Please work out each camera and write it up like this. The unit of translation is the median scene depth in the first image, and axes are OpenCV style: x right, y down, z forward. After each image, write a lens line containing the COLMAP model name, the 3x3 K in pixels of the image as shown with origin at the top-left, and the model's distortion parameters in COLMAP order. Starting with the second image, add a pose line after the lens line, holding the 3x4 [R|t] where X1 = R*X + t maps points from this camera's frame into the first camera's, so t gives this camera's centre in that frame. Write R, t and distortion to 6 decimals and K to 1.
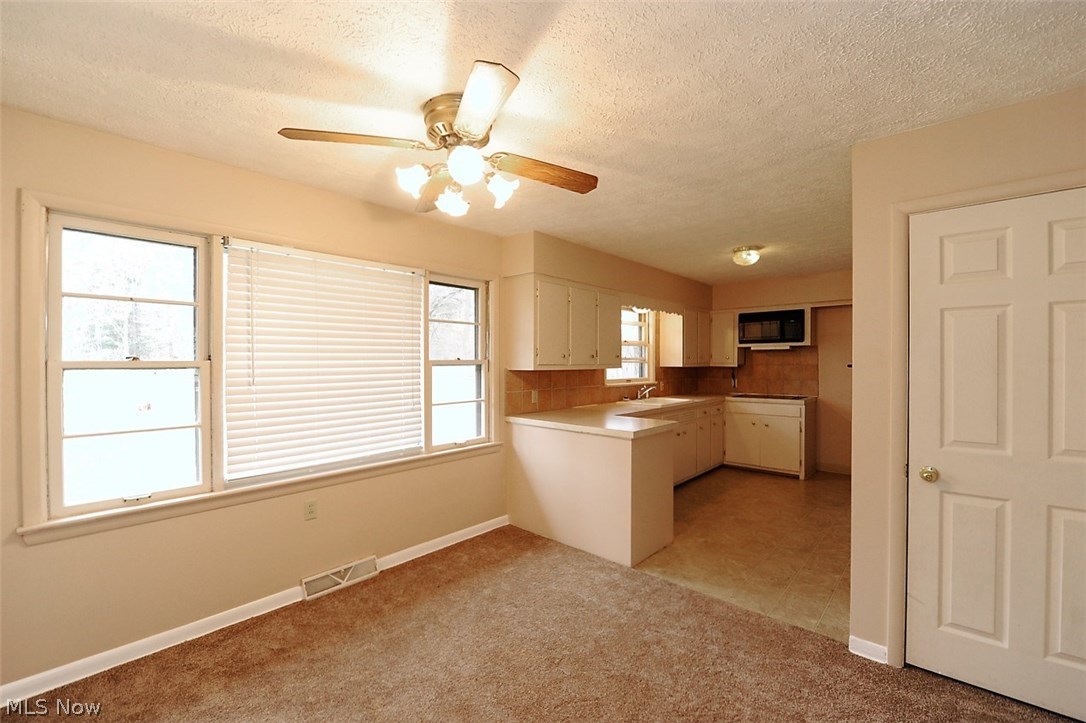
lens RADIAL K [[455.0, 0, 540.3], [0, 455.0, 362.7], [0, 0, 1]] dist [-0.014833, -0.000177]
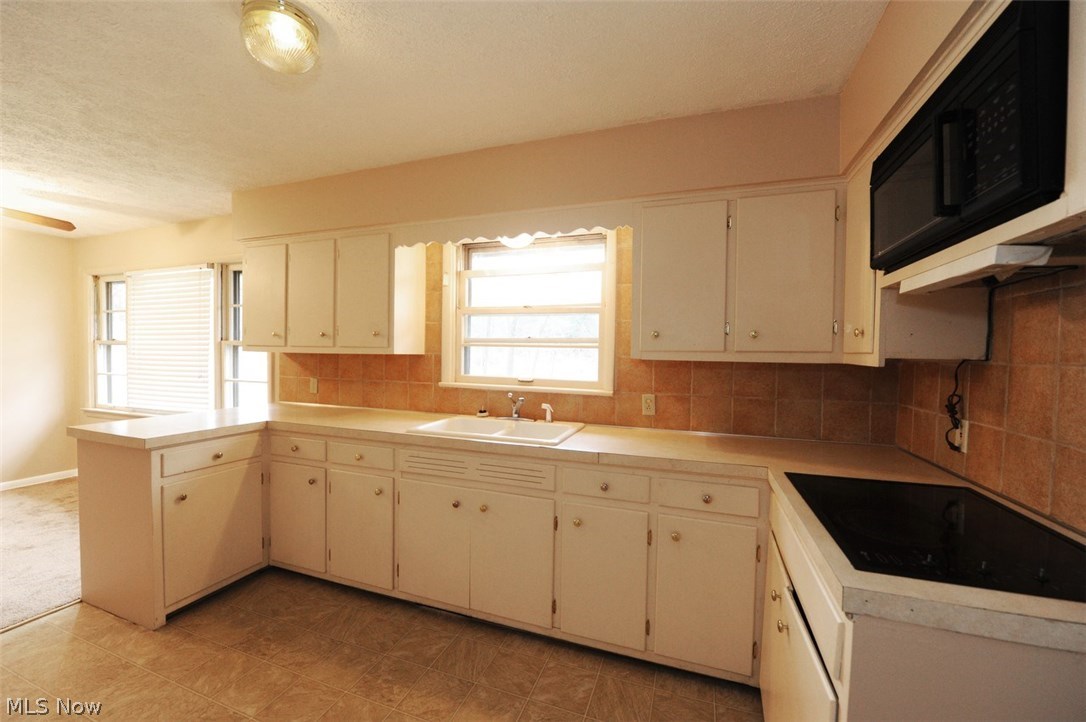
lens RADIAL K [[433.7, 0, 538.4], [0, 433.7, 362.4], [0, 0, 1]] dist [-0.017680, -0.000980]
pose [[0.375784, 0.028934, -0.926256, 0.848967], [-0.018865, 0.999544, 0.023569, 0.006438], [0.926515, 0.008617, 0.376158, 1.063353]]
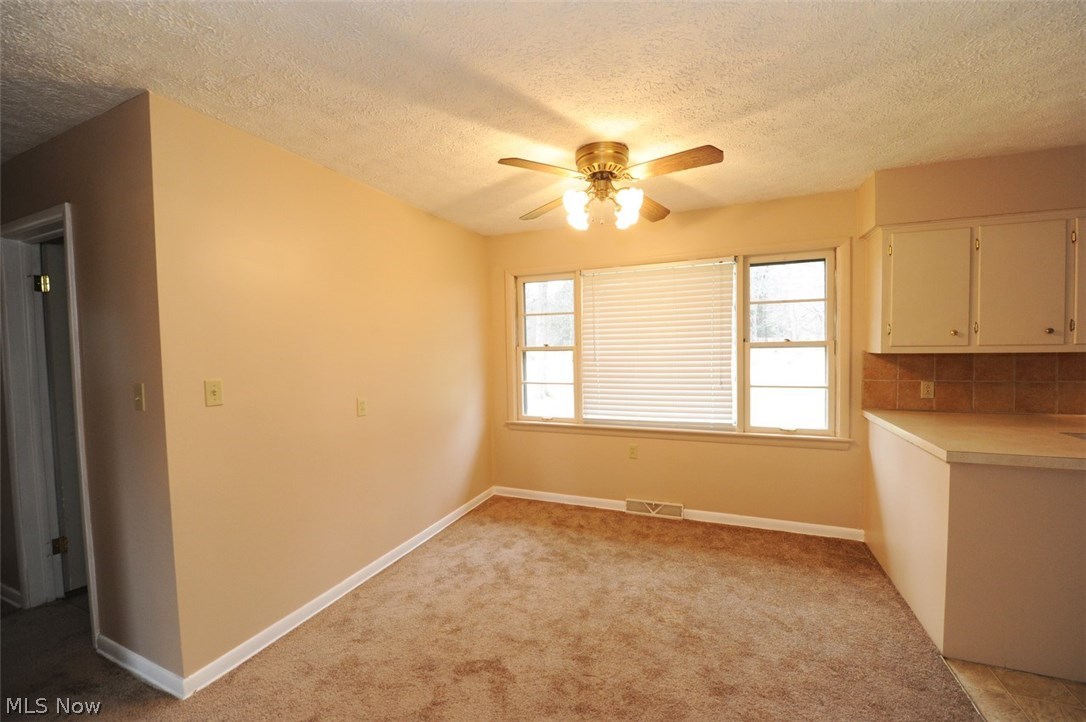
lens RADIAL K [[433.7, 0, 536.9], [0, 433.7, 359.9], [0, 0, 1]] dist [-0.017680, -0.000980]
pose [[0.325745, 0.024196, -0.945148, 0.420454], [0.013271, 0.999457, 0.030160, -0.001416], [0.945364, -0.022367, 0.325247, 0.186273]]
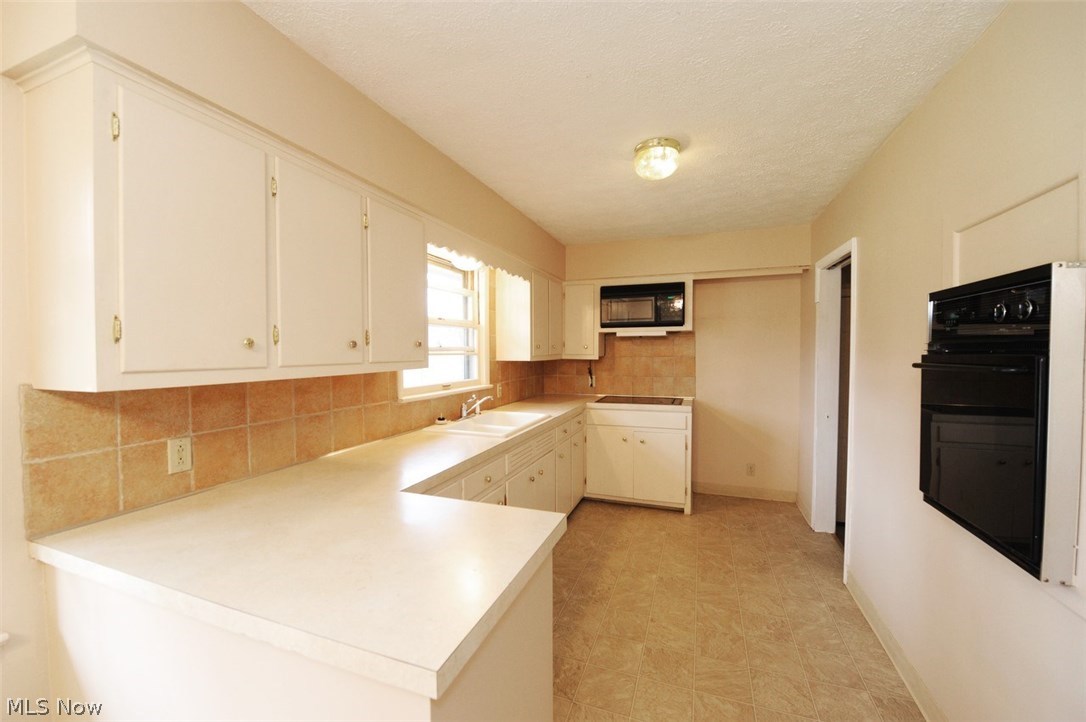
lens RADIAL K [[433.7, 0, 540.2], [0, 433.7, 363.1], [0, 0, 1]] dist [-0.017680, -0.000980]
pose [[0.927491, -0.013910, 0.373587, 0.126829], [0.003836, 0.999609, 0.027694, -0.006933], [-0.373826, -0.024253, 0.927182, 0.565188]]
